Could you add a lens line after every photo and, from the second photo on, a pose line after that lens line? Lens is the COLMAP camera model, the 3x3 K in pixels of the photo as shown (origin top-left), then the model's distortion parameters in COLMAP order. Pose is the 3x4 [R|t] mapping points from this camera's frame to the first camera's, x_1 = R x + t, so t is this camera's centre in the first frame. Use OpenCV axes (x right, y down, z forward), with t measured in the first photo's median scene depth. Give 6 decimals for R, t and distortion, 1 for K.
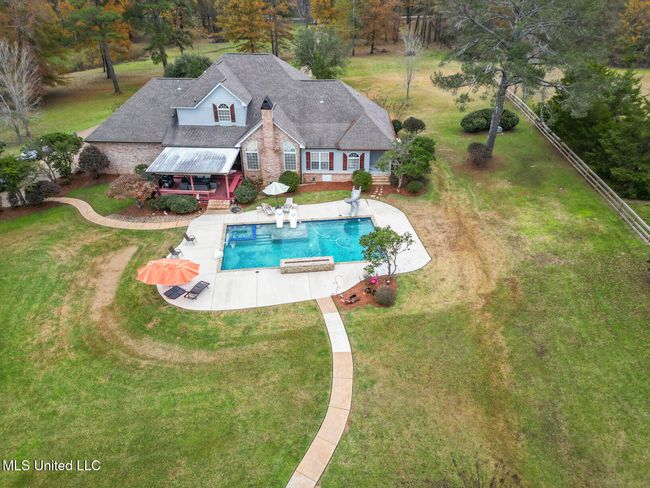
lens RADIAL K [[450.3, 0, 325.0], [0, 450.3, 244.0], [0, 0, 1]] dist [0.098776, -0.107328]
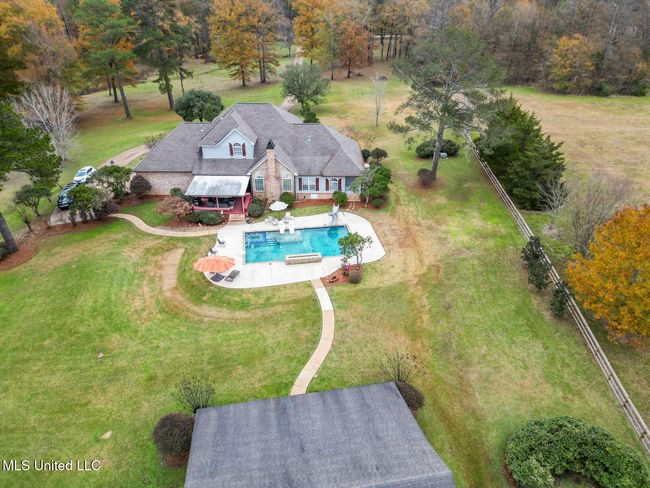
lens RADIAL K [[450.3, 0, 325.0], [0, 450.3, 244.0], [0, 0, 1]] dist [0.098776, -0.107328]
pose [[0.999133, -0.016205, 0.038349, -0.020595], [0.016441, 0.999848, -0.005846, 0.006536], [-0.038249, 0.006472, 0.999247, -0.417554]]
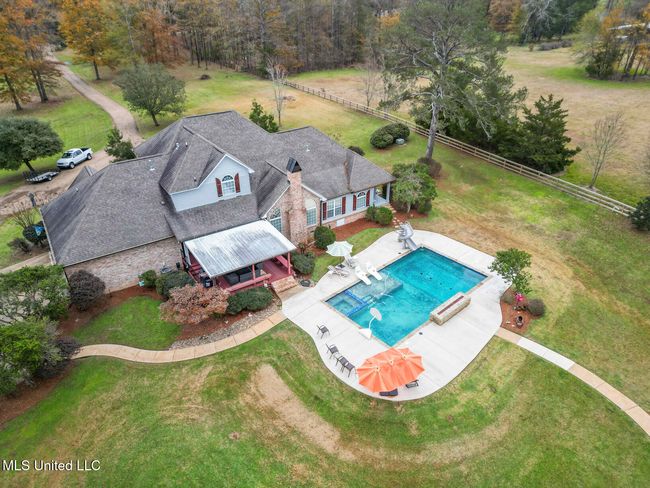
lens RADIAL K [[450.3, 0, 325.0], [0, 450.3, 244.0], [0, 0, 1]] dist [0.098776, -0.107328]
pose [[0.813939, -0.302046, 0.496257, -0.629075], [0.308323, 0.948579, 0.071652, -0.216030], [-0.492382, 0.094687, 0.865214, 0.188242]]
